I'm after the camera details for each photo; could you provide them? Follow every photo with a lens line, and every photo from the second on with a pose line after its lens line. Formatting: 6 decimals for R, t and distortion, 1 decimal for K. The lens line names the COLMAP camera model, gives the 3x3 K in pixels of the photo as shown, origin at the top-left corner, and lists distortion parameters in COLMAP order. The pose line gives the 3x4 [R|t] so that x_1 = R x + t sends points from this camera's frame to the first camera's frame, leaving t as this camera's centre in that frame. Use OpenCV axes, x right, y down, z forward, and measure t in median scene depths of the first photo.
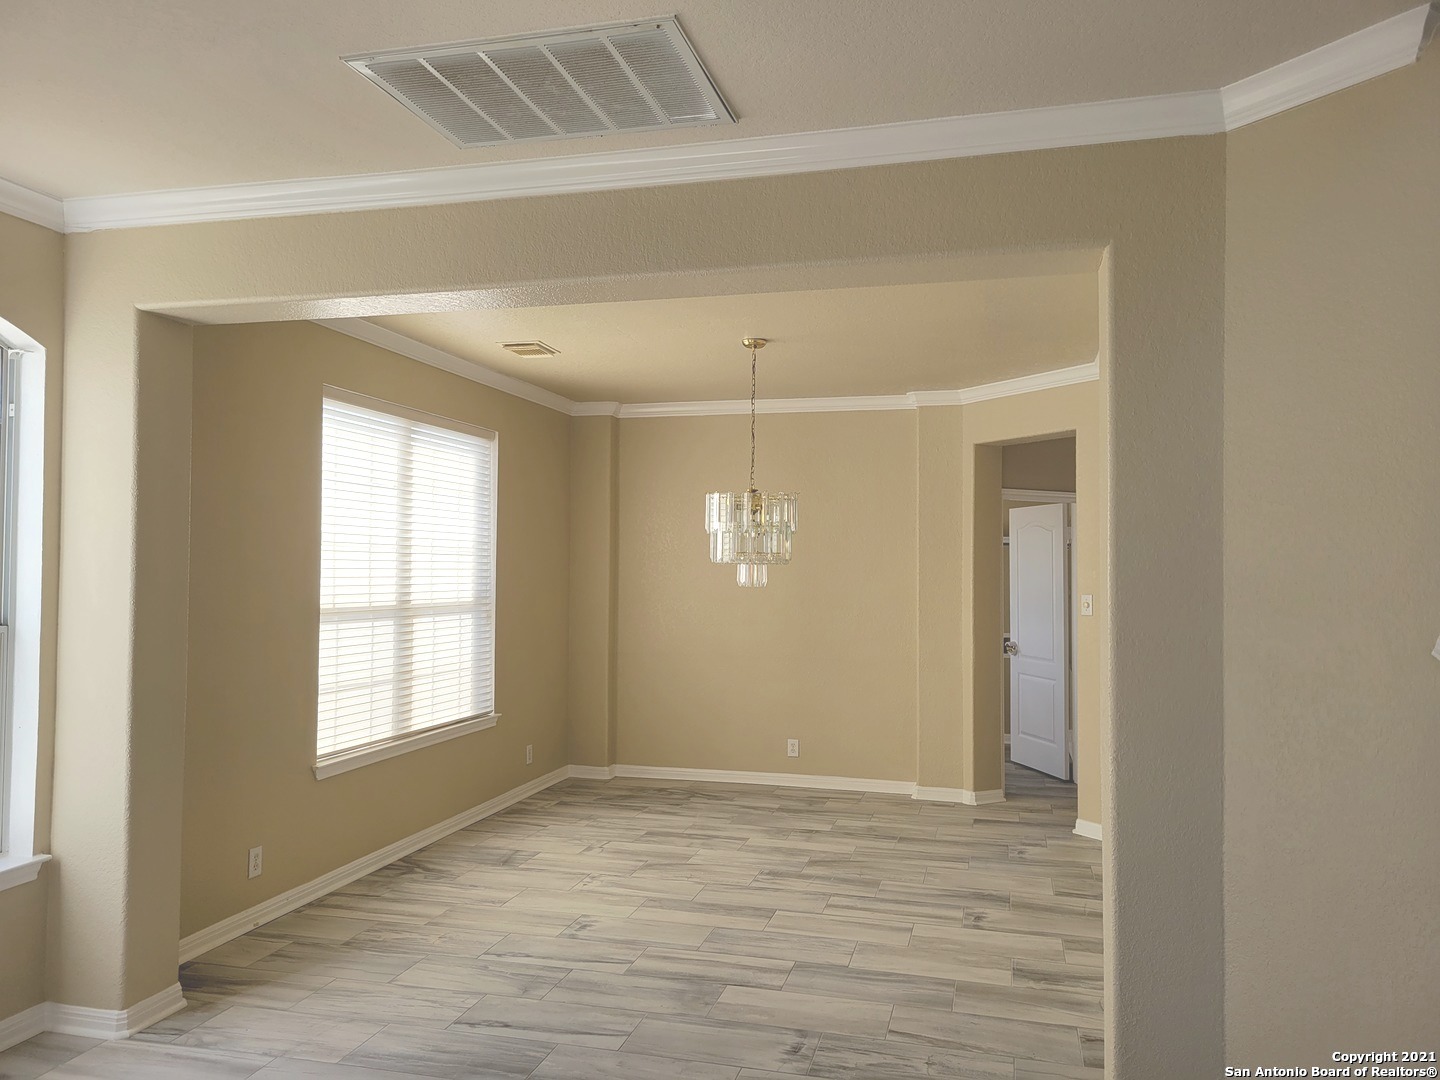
lens RADIAL K [[1081.3, 0, 719.4], [0, 1081.3, 535.4], [0, 0, 1]] dist [0.047568, -0.027791]
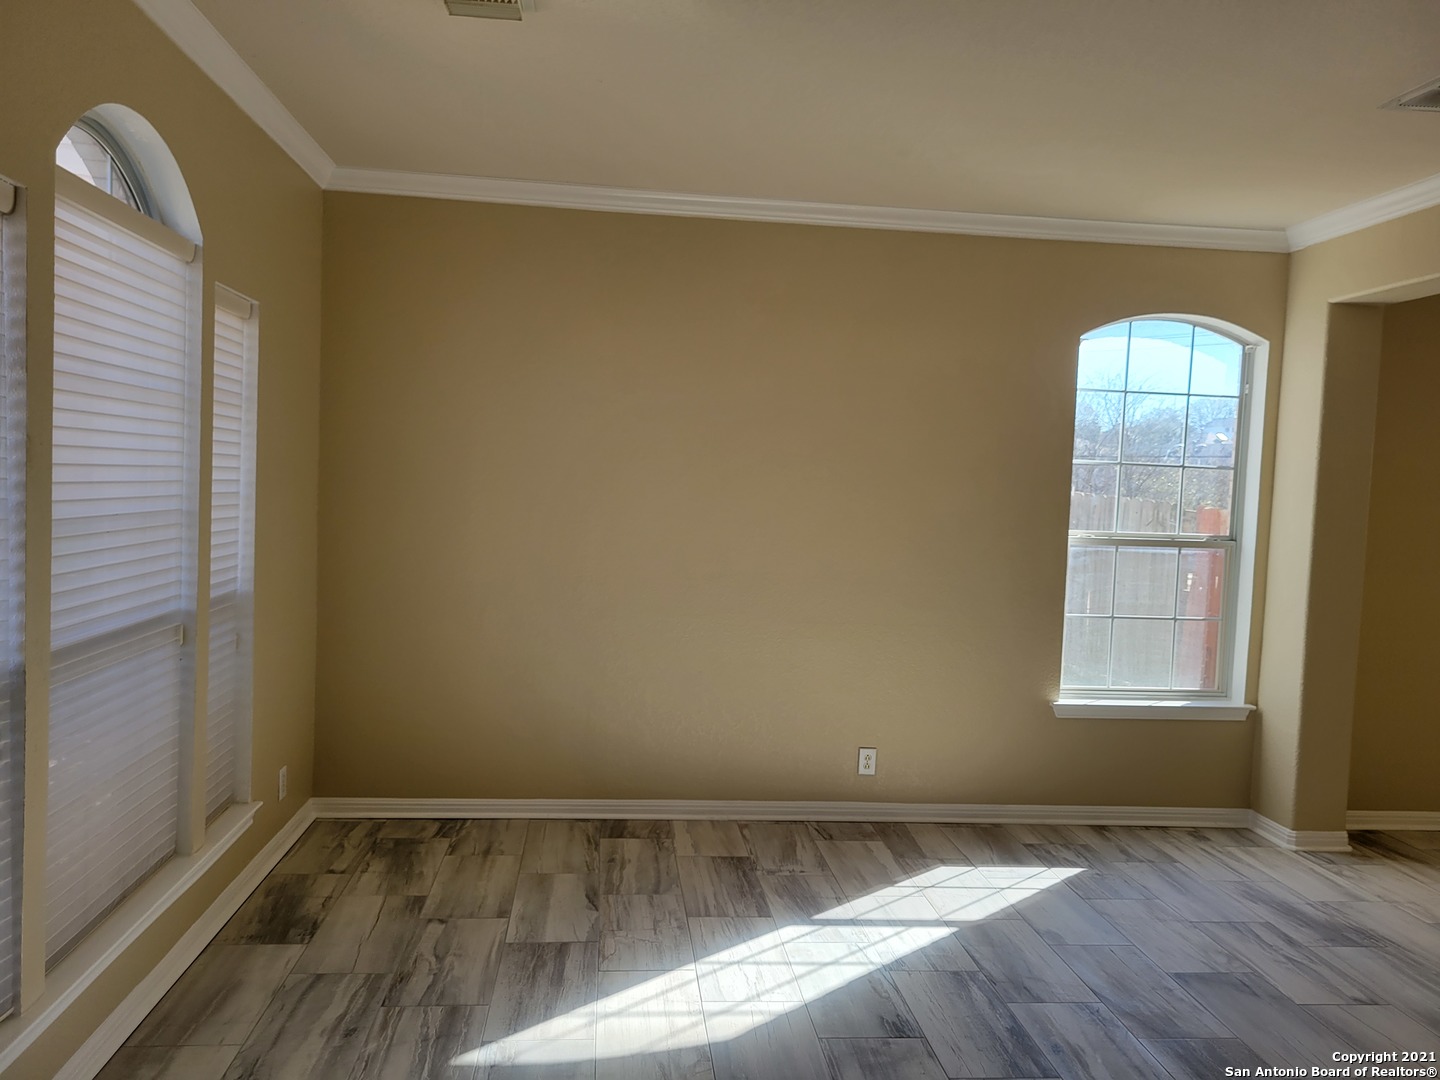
lens RADIAL K [[1081.3, 0, 710.7], [0, 1081.3, 539.5], [0, 0, 1]] dist [0.047568, -0.027791]
pose [[0.343897, 0.060370, -0.937065, 0.446613], [-0.014476, 0.998153, 0.058993, 0.005995], [0.938896, -0.006722, 0.344136, -0.131185]]
